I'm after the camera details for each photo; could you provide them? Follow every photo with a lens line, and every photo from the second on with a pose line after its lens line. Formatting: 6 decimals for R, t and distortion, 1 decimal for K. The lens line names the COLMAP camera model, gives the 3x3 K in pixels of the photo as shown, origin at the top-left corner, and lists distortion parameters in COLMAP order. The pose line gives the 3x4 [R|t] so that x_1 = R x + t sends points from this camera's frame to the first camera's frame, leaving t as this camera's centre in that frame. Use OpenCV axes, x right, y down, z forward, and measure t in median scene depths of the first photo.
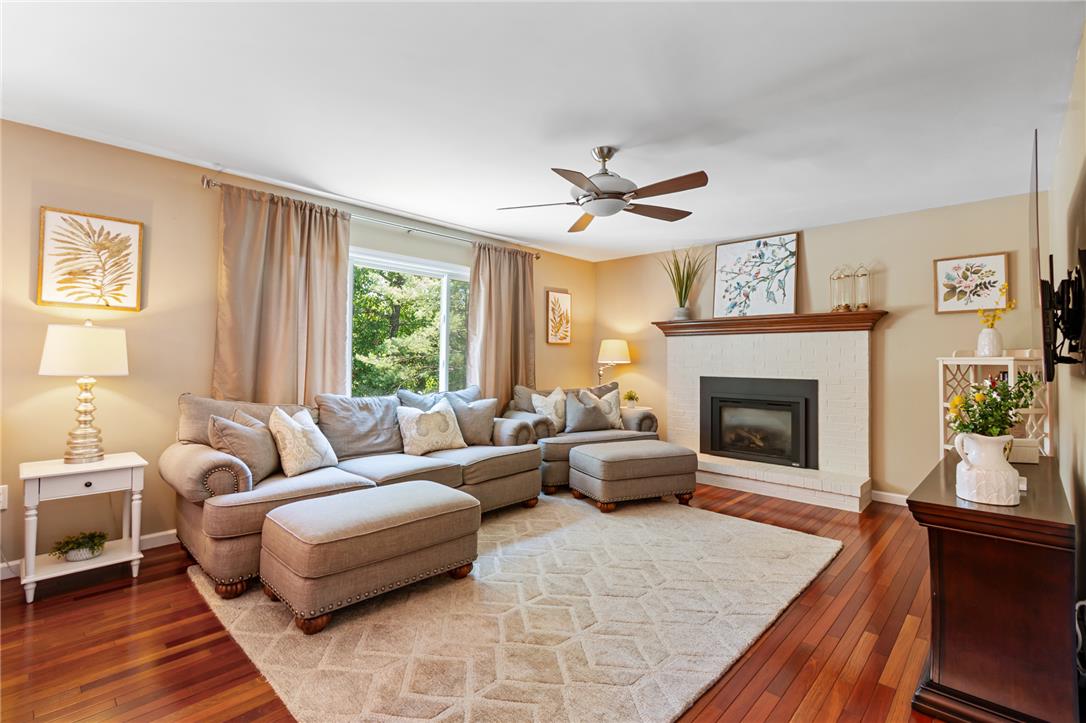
lens RADIAL K [[490.2, 0, 535.3], [0, 490.2, 351.2], [0, 0, 1]] dist [0.005163, -0.002755]
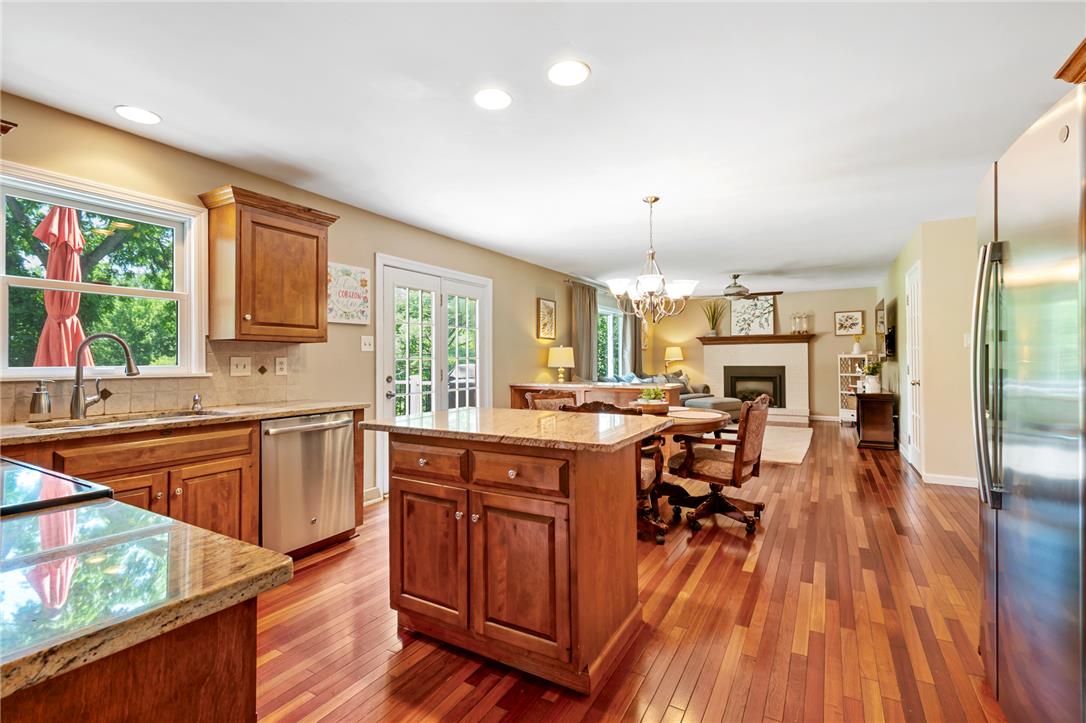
lens RADIAL K [[490.2, 0, 529.9], [0, 490.2, 353.4], [0, 0, 1]] dist [0.005163, -0.002755]
pose [[0.975712, -0.012577, 0.218697, -1.236911], [0.011473, 0.999914, 0.006314, -0.027987], [-0.218758, -0.003651, 0.975772, -1.061386]]
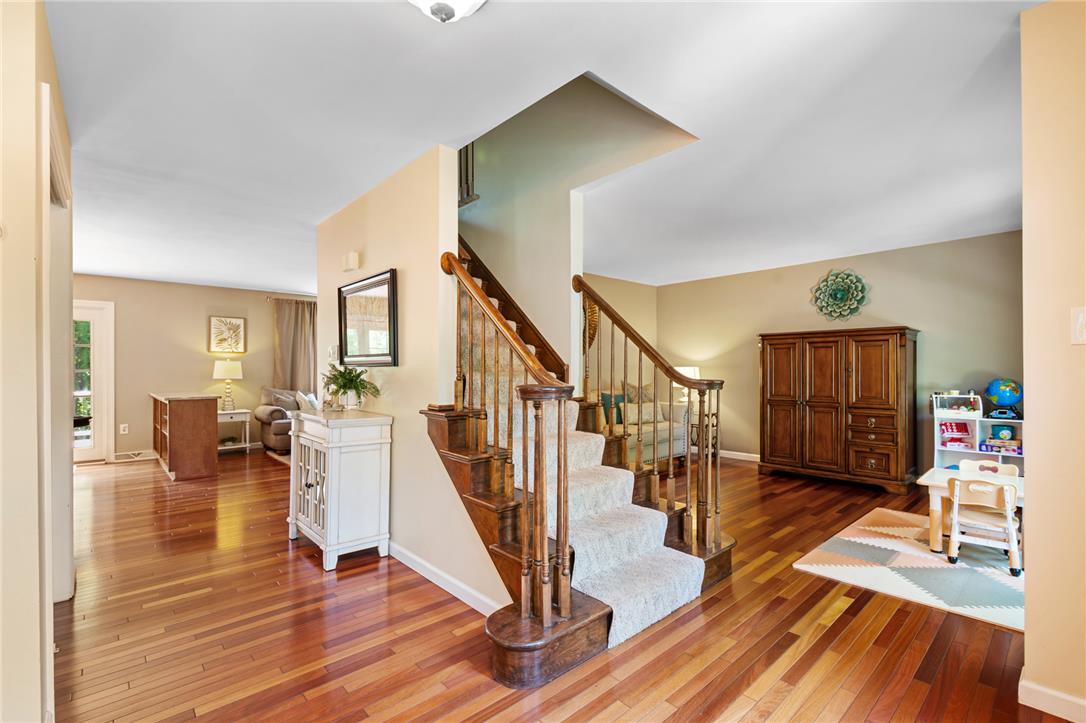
lens RADIAL K [[490.2, 0, 549.9], [0, 490.2, 369.0], [0, 0, 1]] dist [0.005163, -0.002755]
pose [[0.997051, -0.016911, -0.074862, 0.795529], [0.018208, 0.999695, 0.016685, -0.013984], [0.074557, -0.017999, 0.997054, -1.180069]]
